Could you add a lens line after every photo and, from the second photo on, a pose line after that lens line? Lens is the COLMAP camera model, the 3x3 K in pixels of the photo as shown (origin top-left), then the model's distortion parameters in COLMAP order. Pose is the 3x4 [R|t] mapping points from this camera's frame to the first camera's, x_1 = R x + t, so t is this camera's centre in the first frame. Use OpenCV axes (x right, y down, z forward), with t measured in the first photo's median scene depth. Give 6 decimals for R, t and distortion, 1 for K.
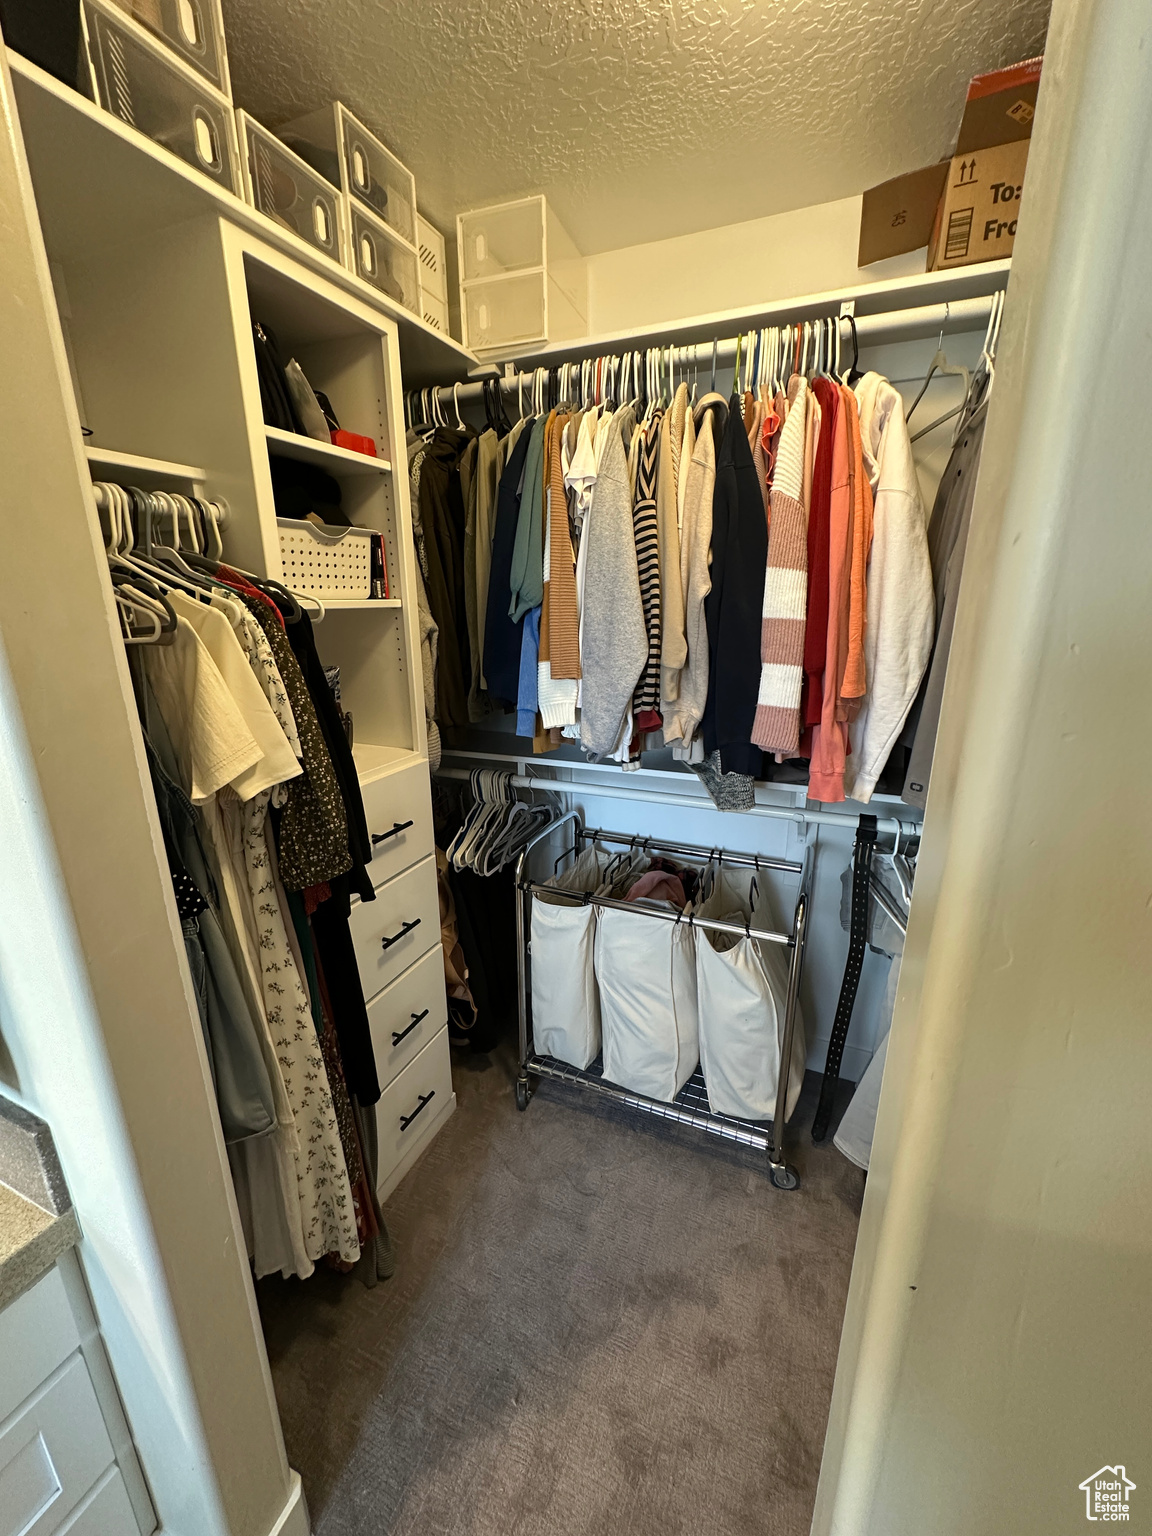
lens RADIAL K [[610.8, 0, 569.4], [0, 610.8, 769.9], [0, 0, 1]] dist [-0.002549, 0.001078]
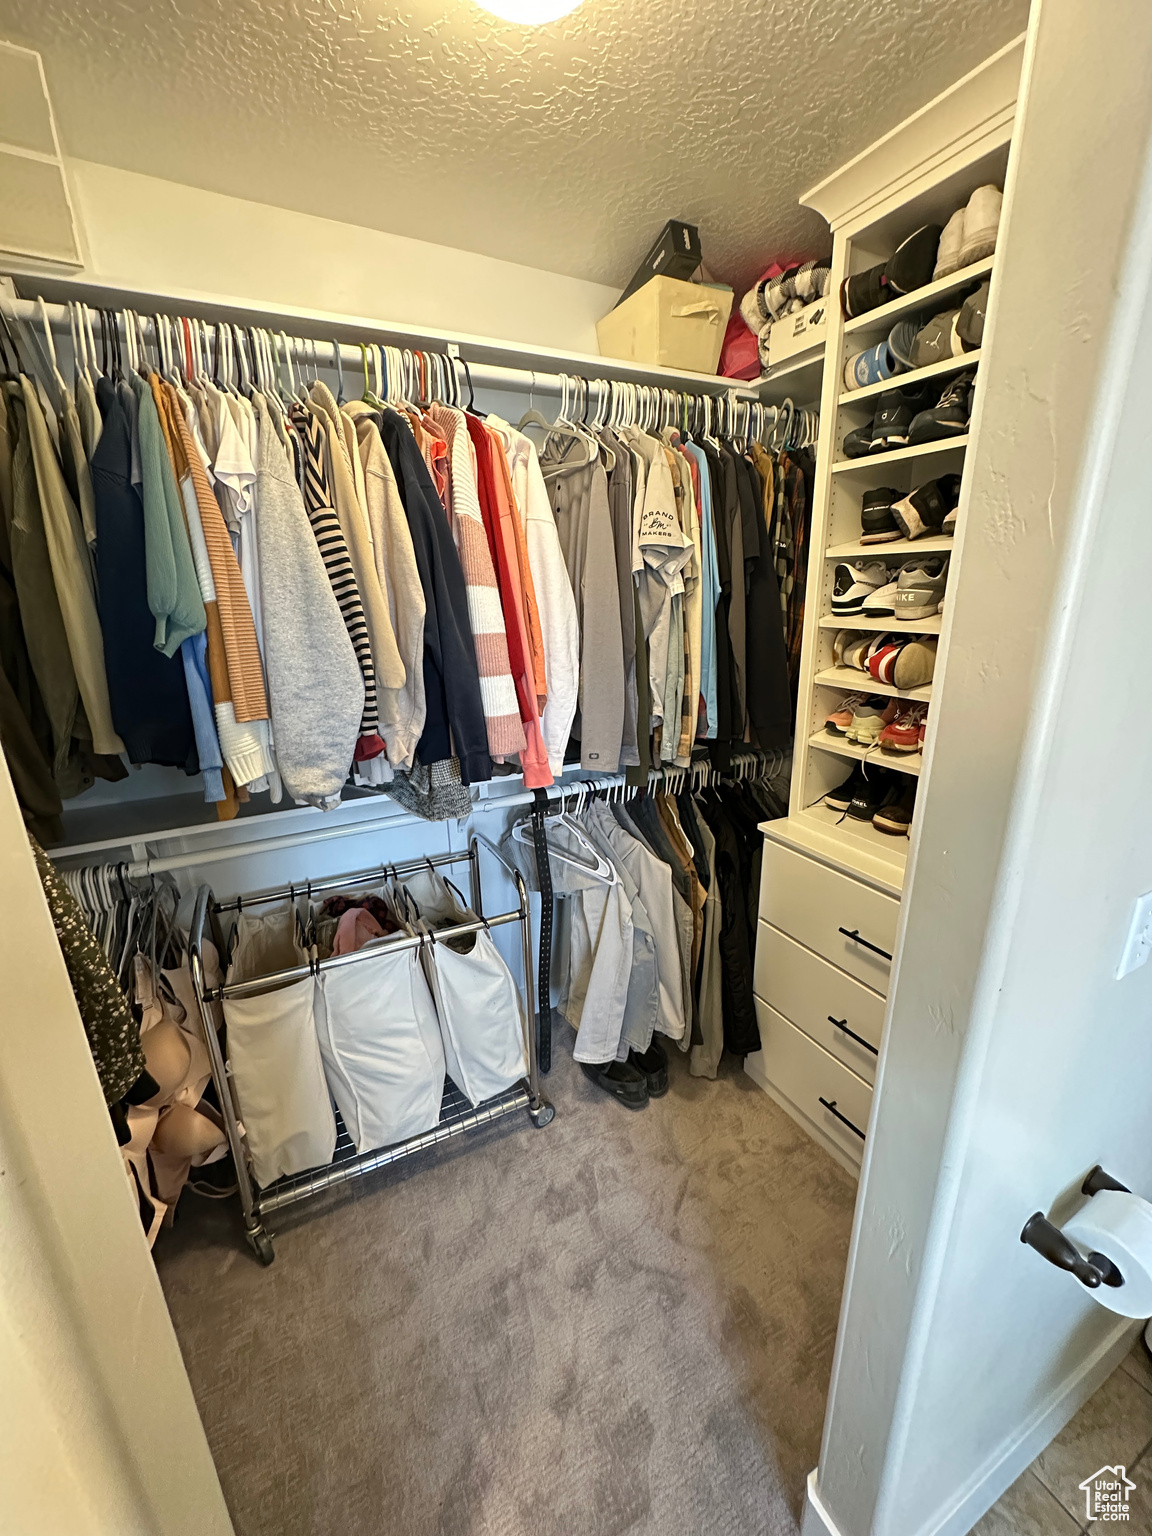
lens RADIAL K [[610.8, 0, 576.2], [0, 610.8, 769.0], [0, 0, 1]] dist [-0.002549, 0.001078]
pose [[0.633052, -0.227417, 0.739950, -0.344708], [0.227297, 0.968347, 0.103152, -0.070406], [-0.739987, 0.102887, 0.664705, 0.150438]]
